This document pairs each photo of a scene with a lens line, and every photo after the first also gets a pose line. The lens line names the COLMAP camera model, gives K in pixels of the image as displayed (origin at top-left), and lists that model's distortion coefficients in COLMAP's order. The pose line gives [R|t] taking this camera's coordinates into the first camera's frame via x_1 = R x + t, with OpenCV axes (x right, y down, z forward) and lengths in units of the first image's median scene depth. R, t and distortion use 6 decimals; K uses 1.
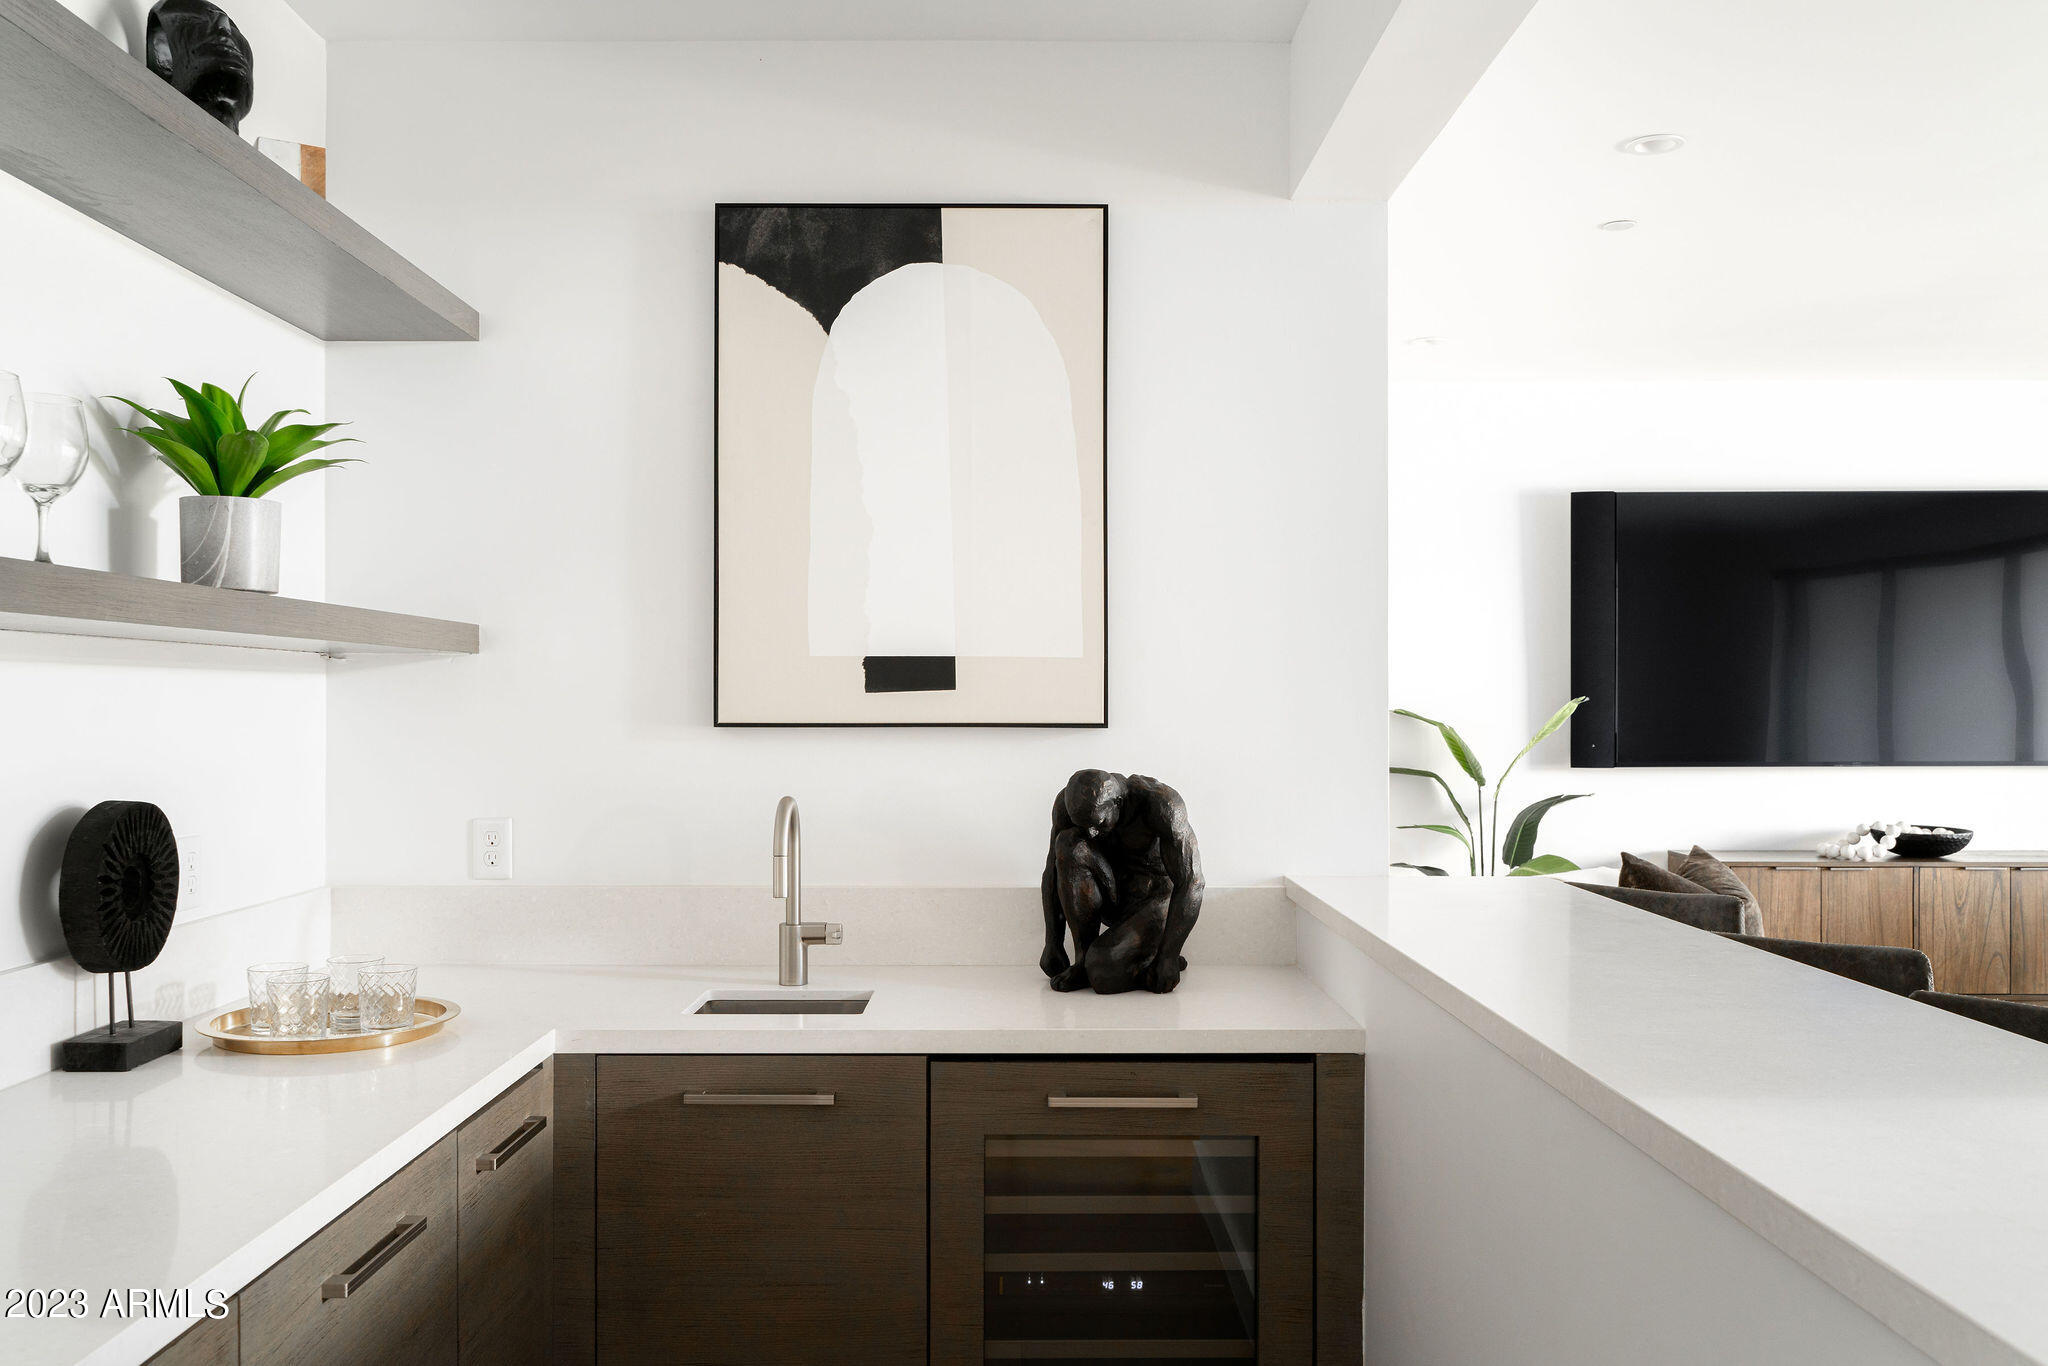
lens RADIAL K [[1647.1, 0, 1022.6], [0, 1647.1, 699.3], [0, 0, 1]] dist [0.022752, -0.016682]
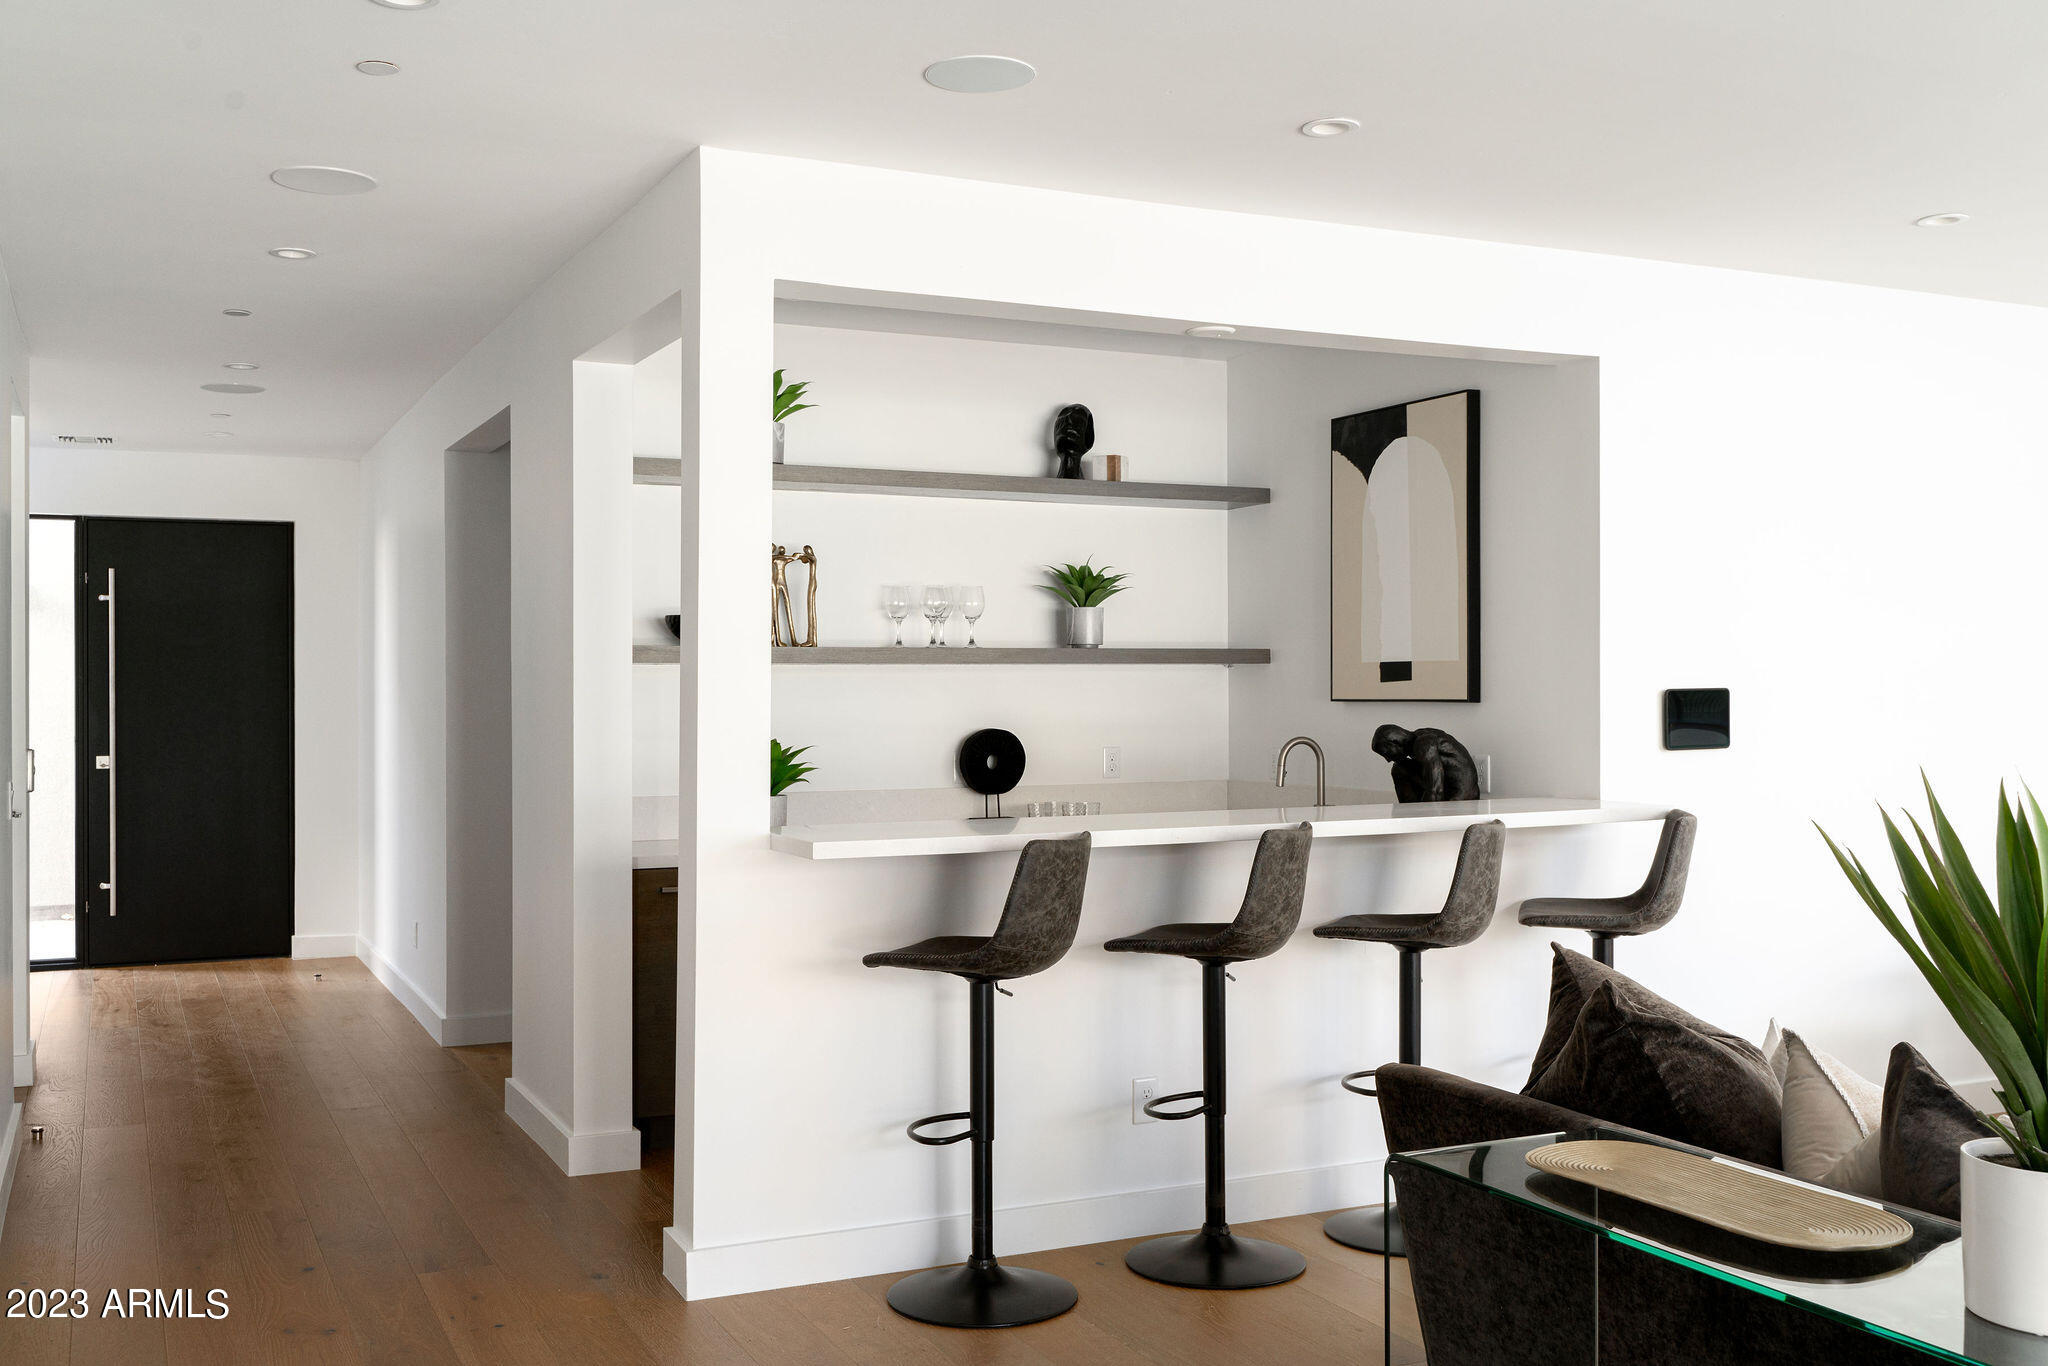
lens RADIAL K [[1995.0, 0, 1024.4], [0, 1995.0, 684.1], [0, 0, 1]] dist [-0.015636, 0.000000]
pose [[0.426853, -0.002798, -0.904317, 0.816750], [0.008326, 0.999965, 0.000836, -0.003520], [0.904283, -0.007887, 0.426861, -0.130548]]
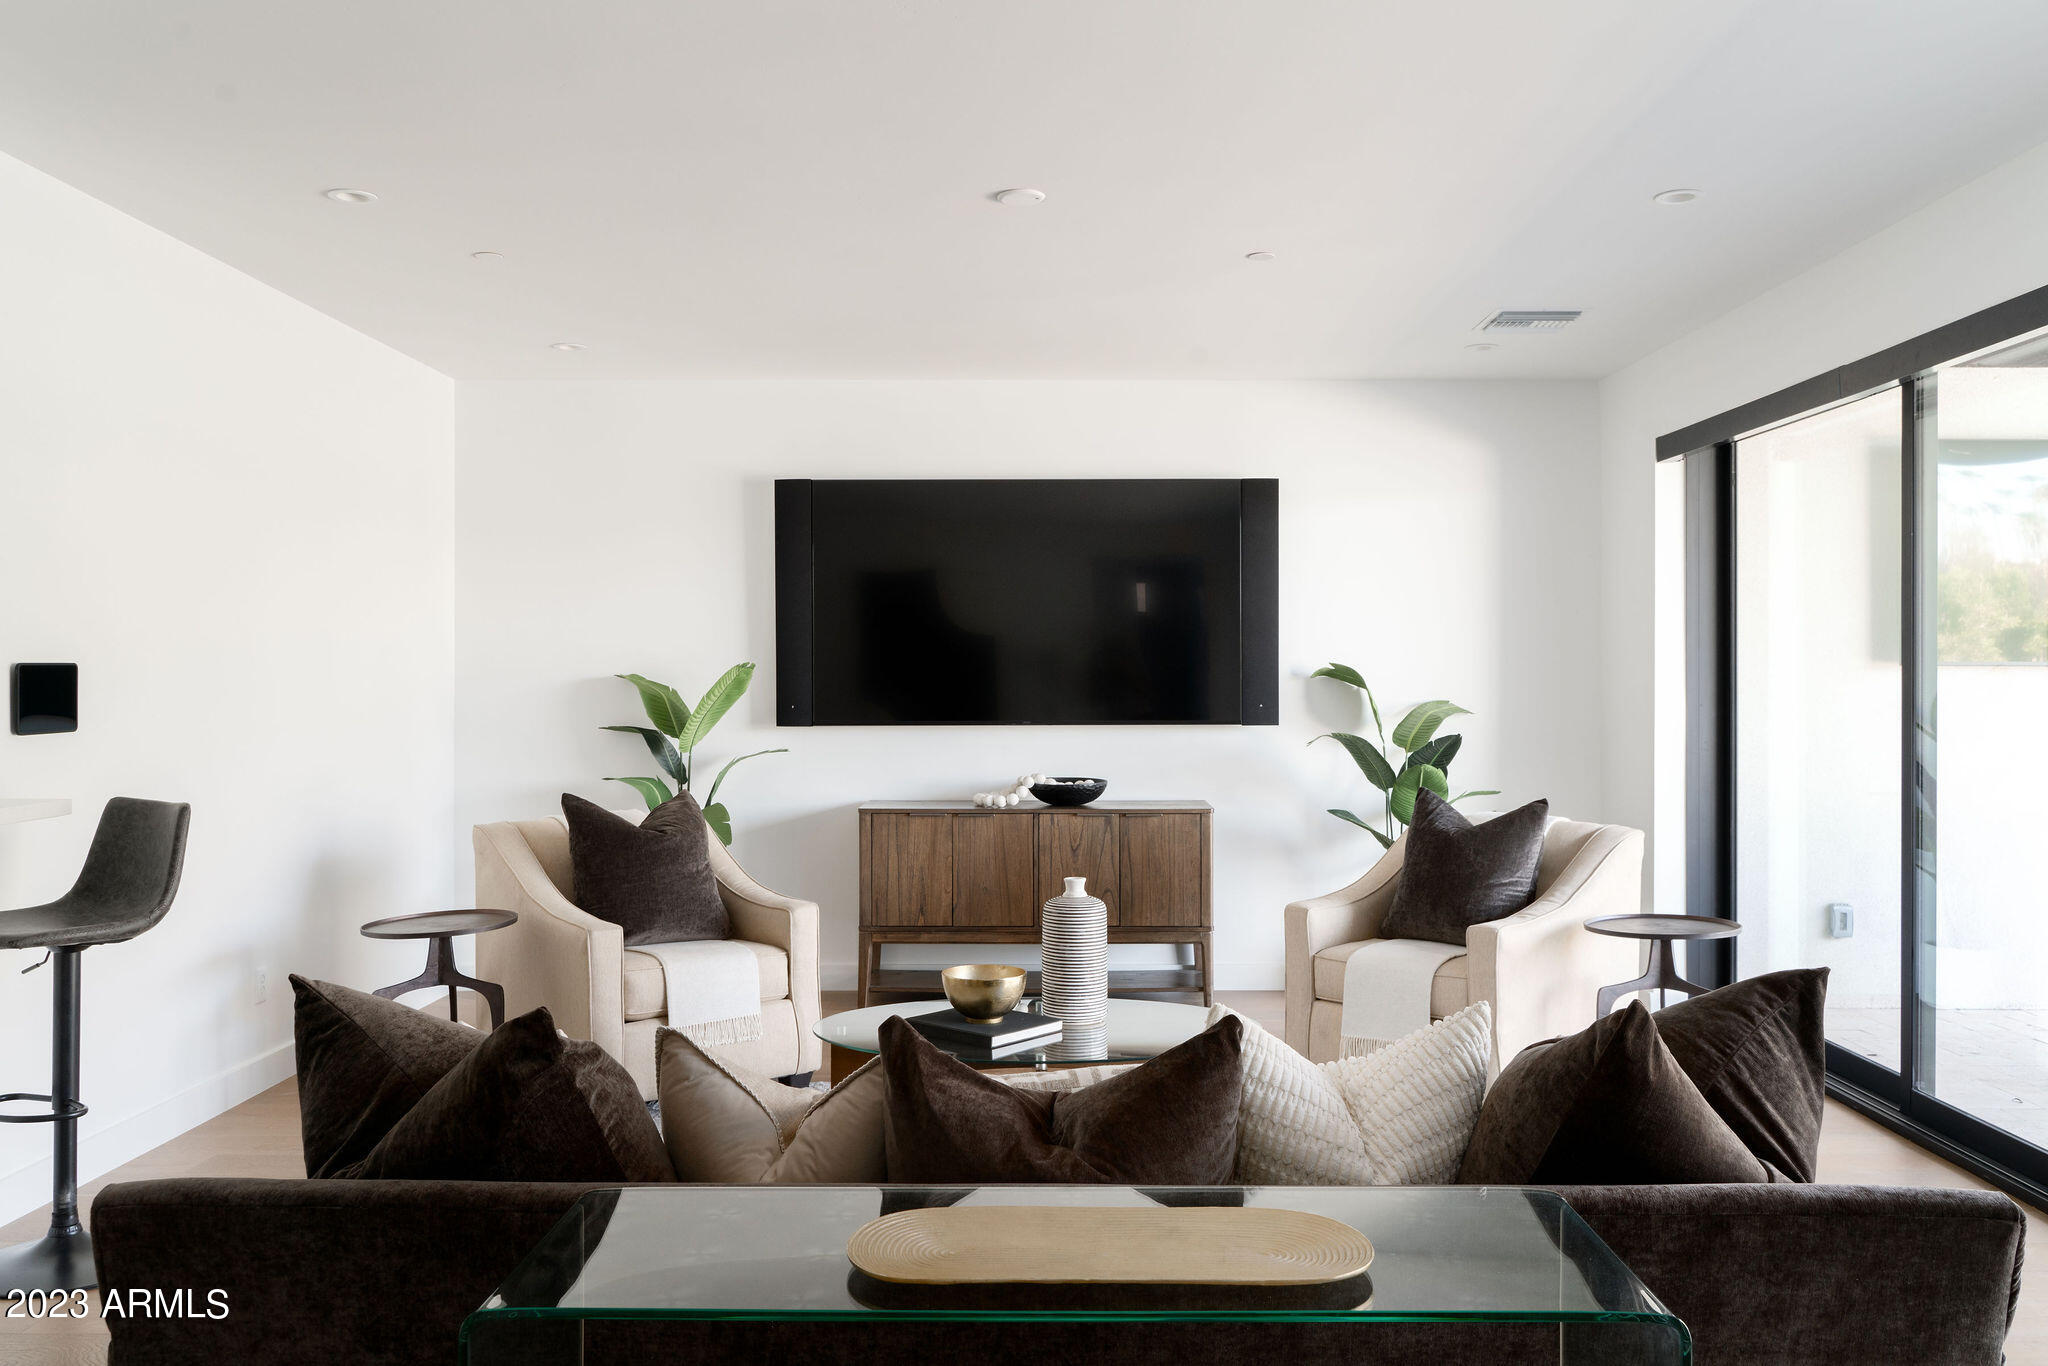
lens RADIAL K [[1647.1, 0, 1030.7], [0, 1647.1, 685.1], [0, 0, 1]] dist [0.022752, -0.016682]
pose [[0.999994, 0.000325, -0.003432, 0.539225], [-0.000293, 0.999955, 0.009470, 0.003157], [0.003435, -0.009469, 0.999949, -0.121406]]
